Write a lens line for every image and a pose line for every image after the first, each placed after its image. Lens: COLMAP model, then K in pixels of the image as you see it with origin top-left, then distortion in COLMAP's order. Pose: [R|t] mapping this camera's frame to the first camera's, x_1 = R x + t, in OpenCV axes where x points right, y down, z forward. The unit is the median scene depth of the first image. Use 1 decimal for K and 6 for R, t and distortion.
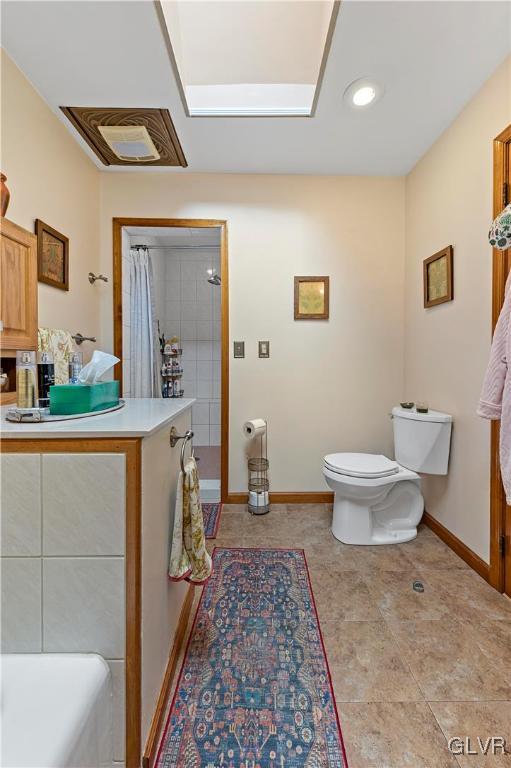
lens RADIAL K [[303.2, 0, 257.7], [0, 303.2, 391.7], [0, 0, 1]] dist [0.009691, -0.002818]
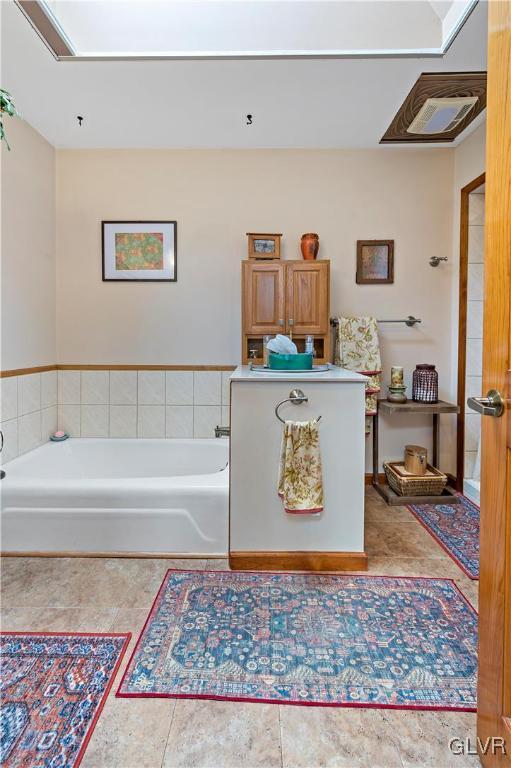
lens RADIAL K [[303.2, 0, 254.6], [0, 303.2, 376.8], [0, 0, 1]] dist [0.009691, -0.002818]
pose [[0.009132, 0.114082, -0.993429, 0.901889], [-0.104333, 0.988157, 0.112518, -0.056441], [0.994500, 0.102620, 0.020926, 0.674411]]
